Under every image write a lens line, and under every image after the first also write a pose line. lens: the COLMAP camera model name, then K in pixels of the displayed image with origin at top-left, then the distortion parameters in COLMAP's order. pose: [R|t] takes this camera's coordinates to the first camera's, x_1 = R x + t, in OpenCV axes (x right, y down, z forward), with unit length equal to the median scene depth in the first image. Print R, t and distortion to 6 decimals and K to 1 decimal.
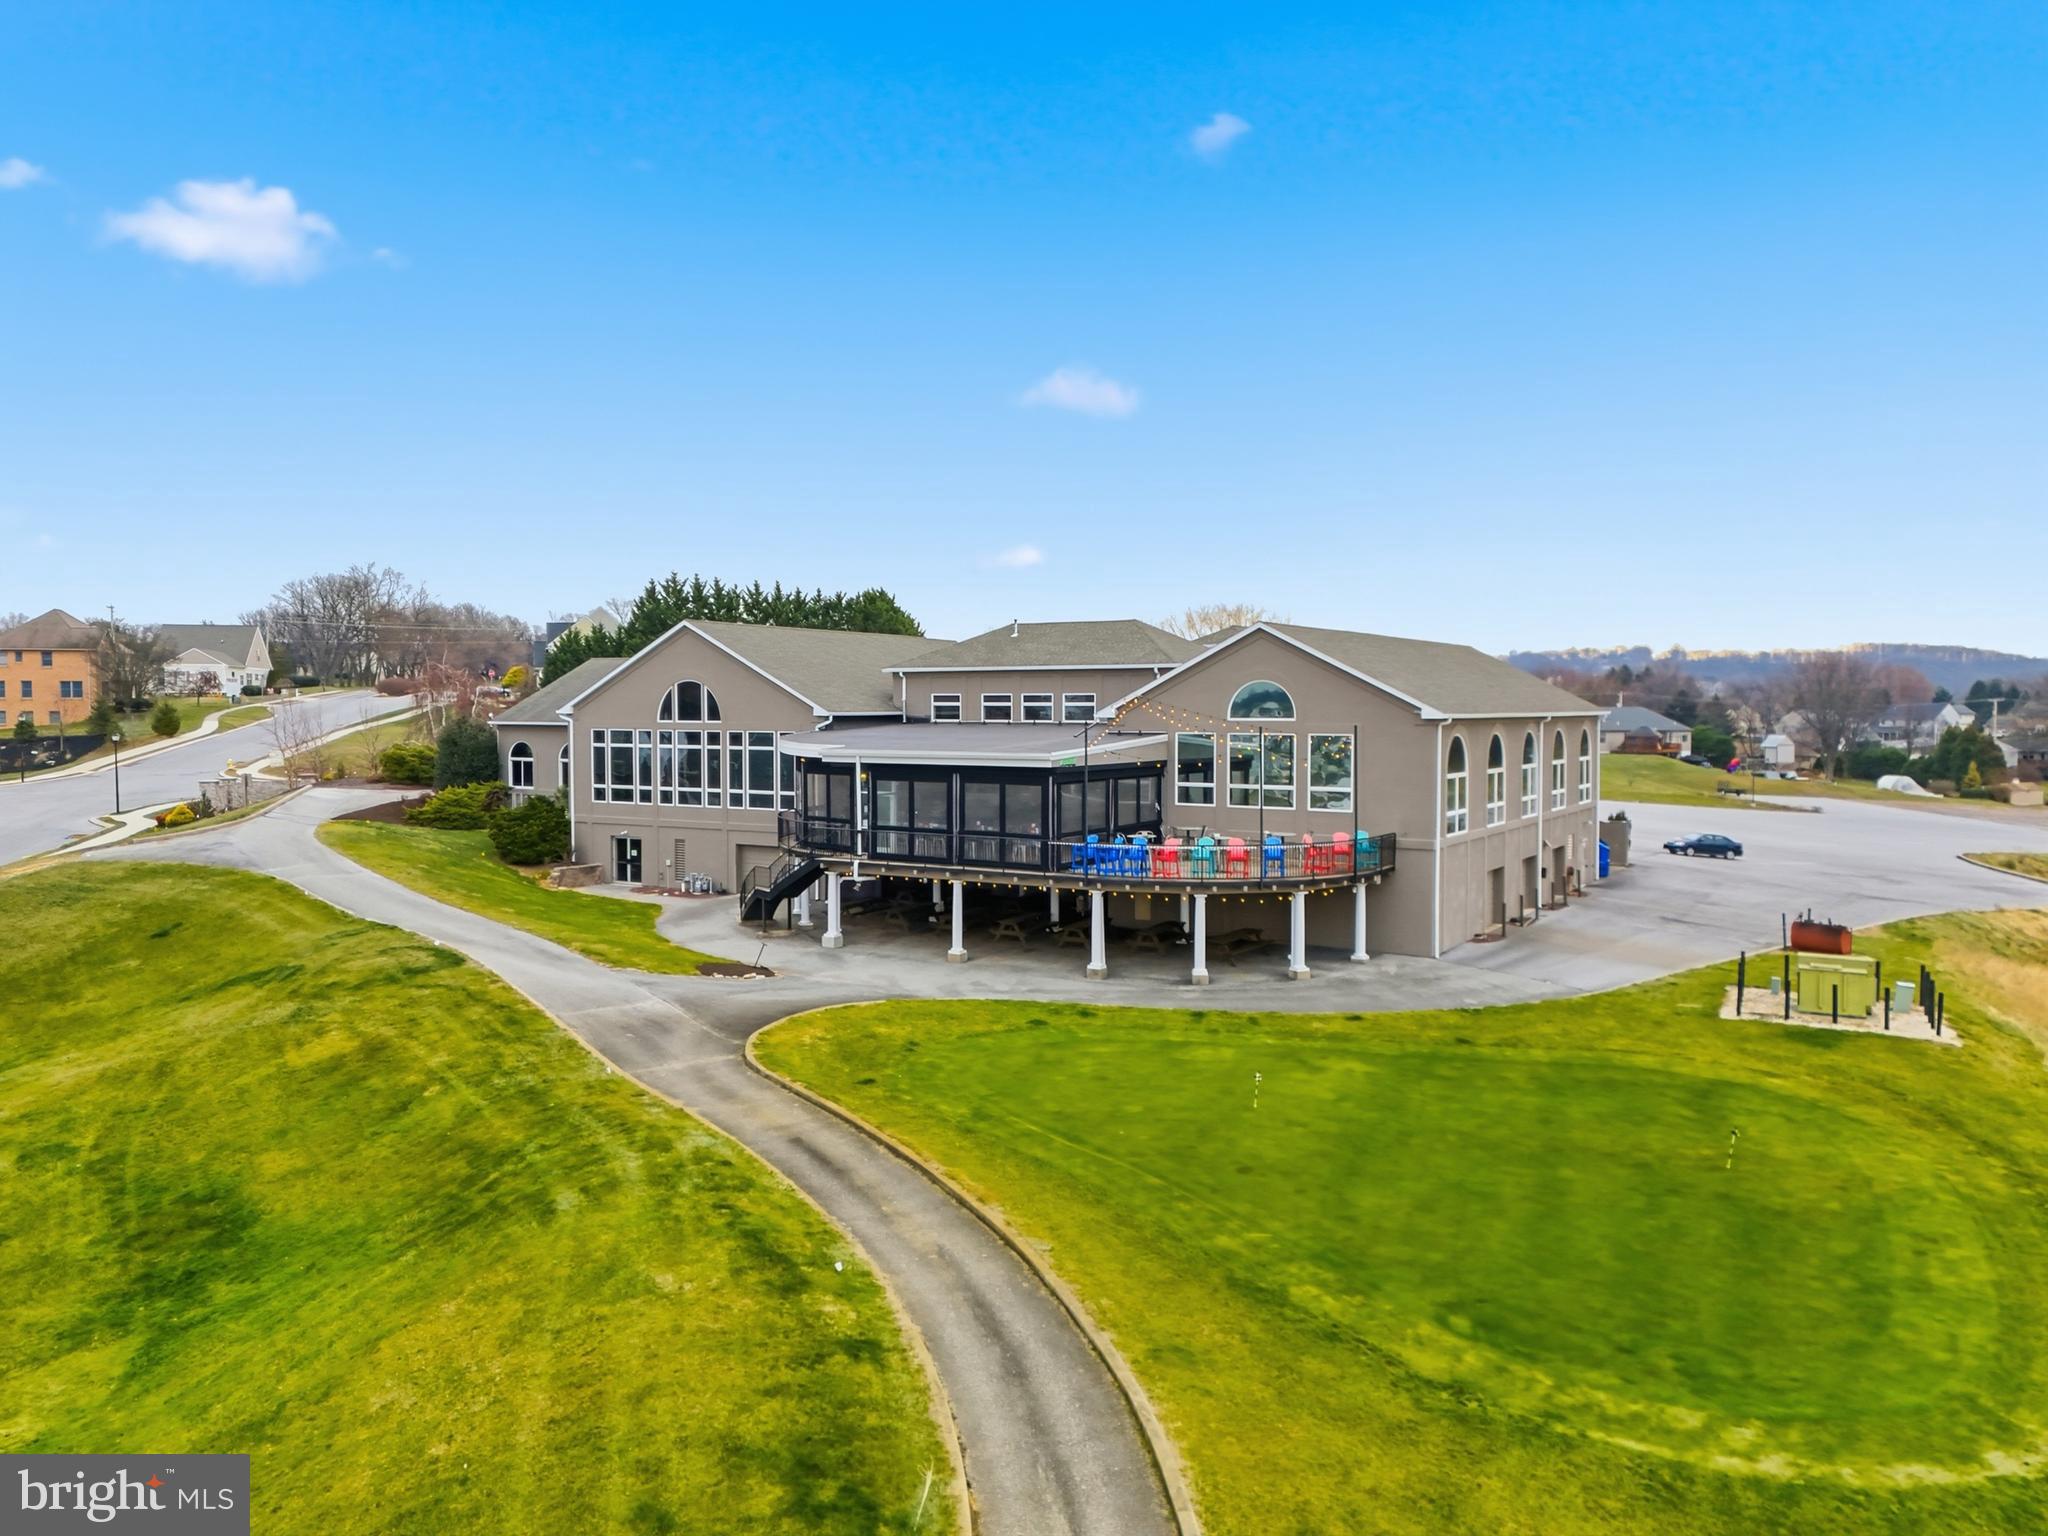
lens RADIAL K [[1523.5, 0, 1019.6], [0, 1523.5, 768.1], [0, 0, 1]] dist [0.004679, 0.003600]
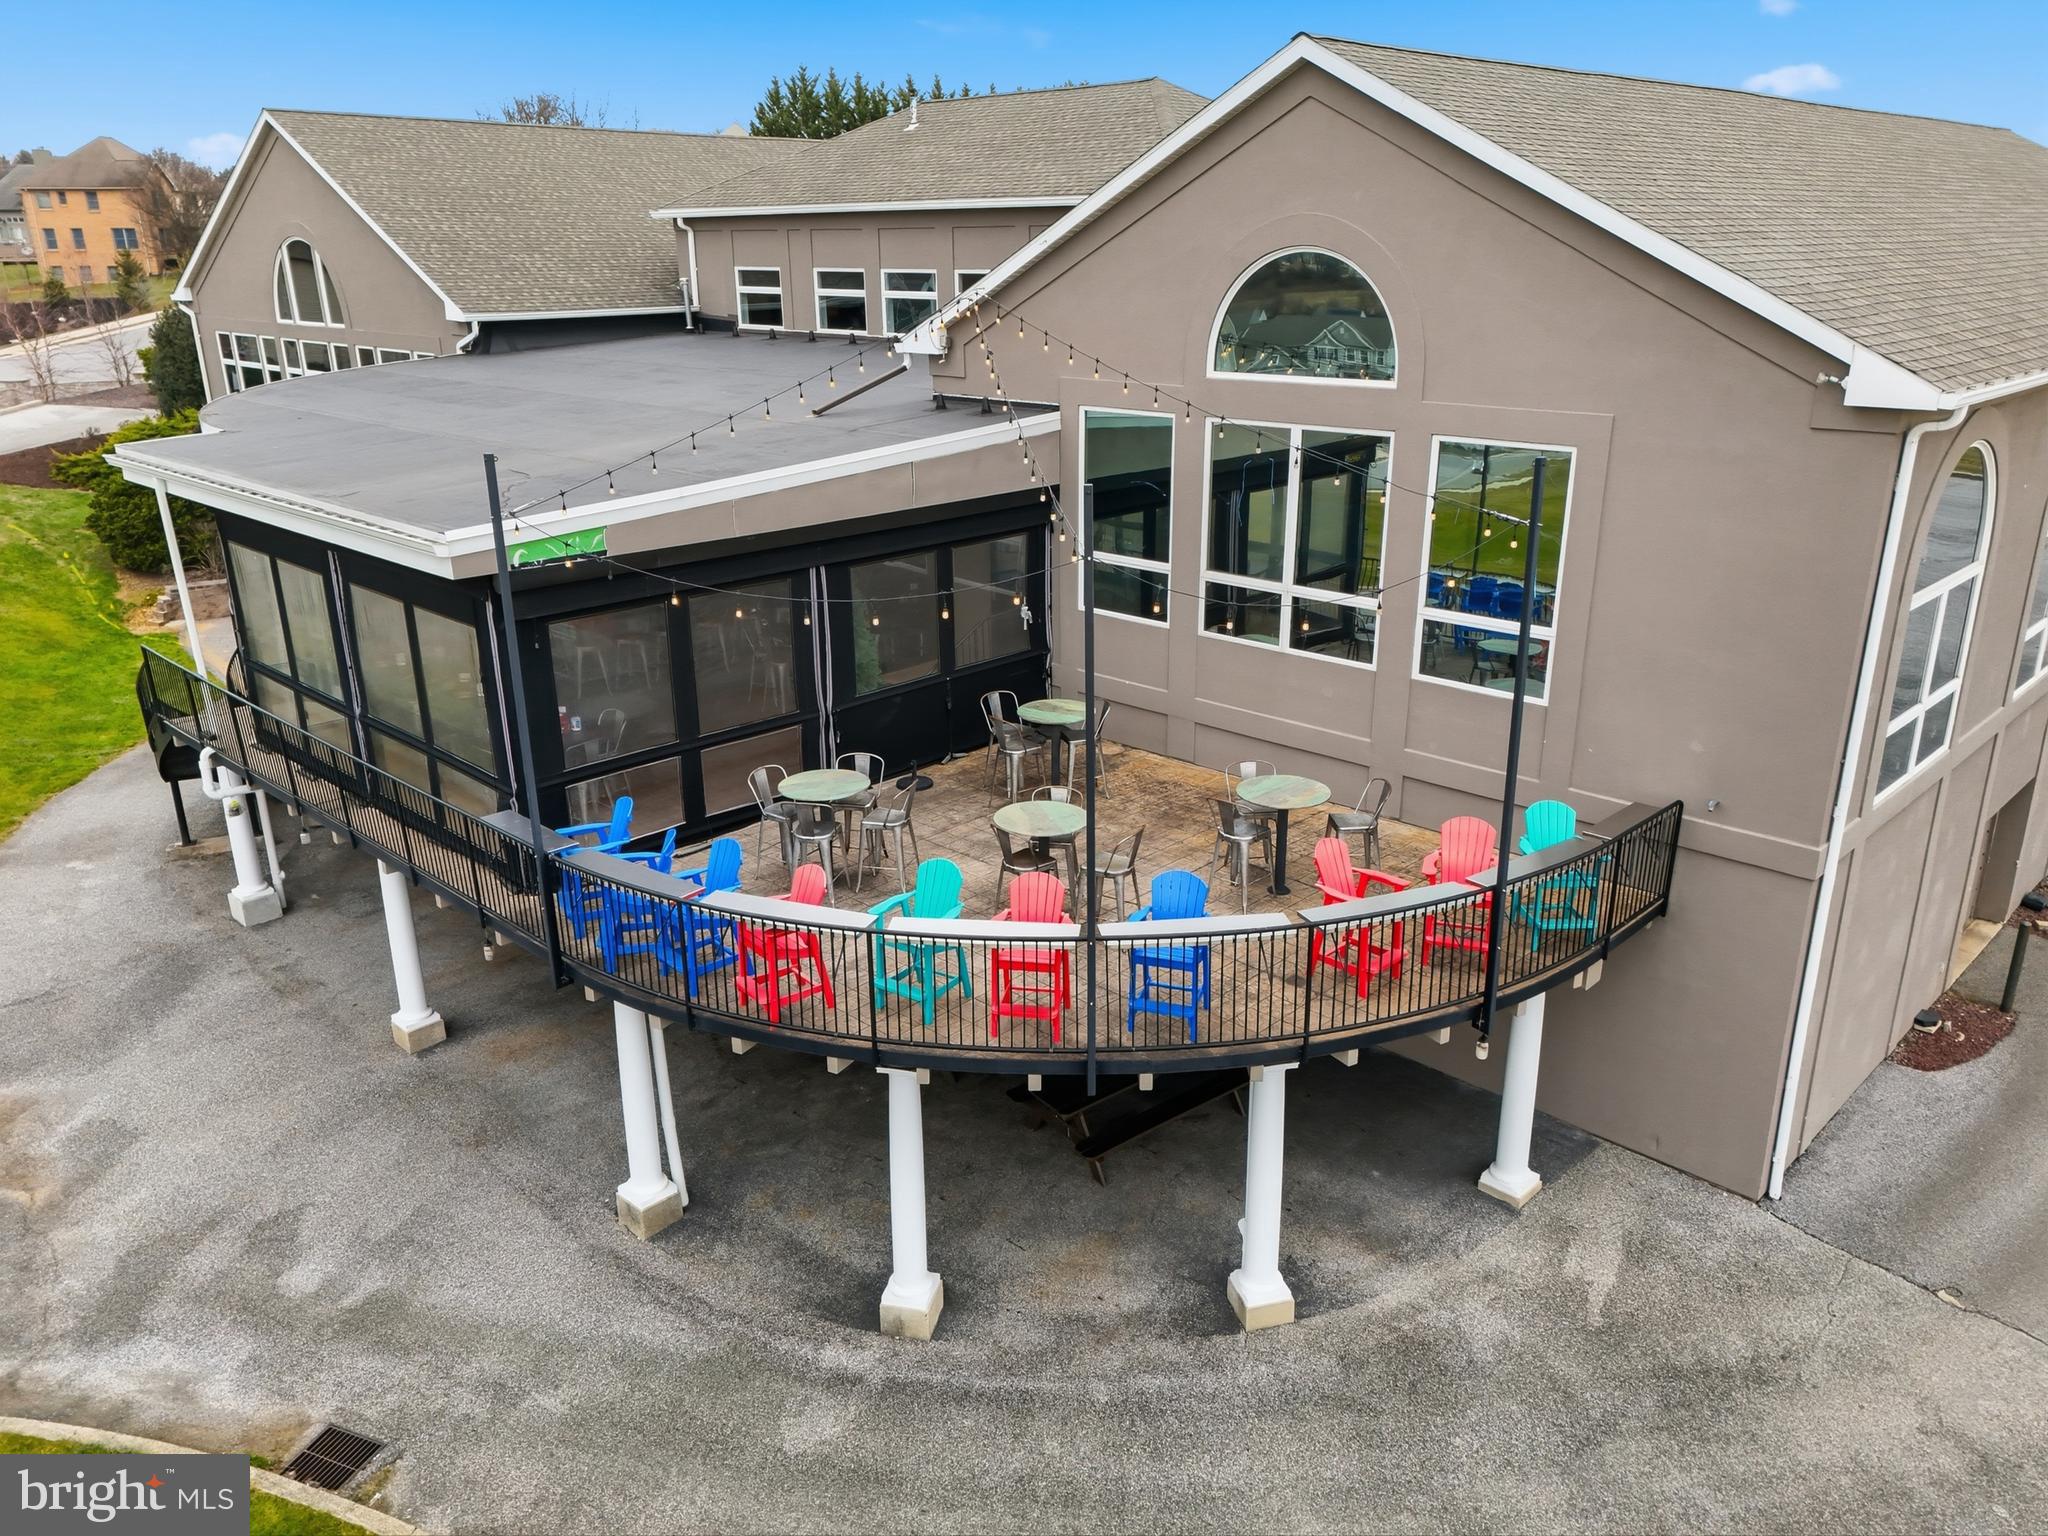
lens RADIAL K [[1523.5, 0, 1034.0], [0, 1523.5, 774.7], [0, 0, 1]] dist [0.004679, 0.003600]
pose [[0.973981, 0.069722, -0.215638, 0.144191], [-0.003896, 0.956511, 0.291669, -0.036544], [0.226596, -0.283240, 0.931895, 0.537264]]
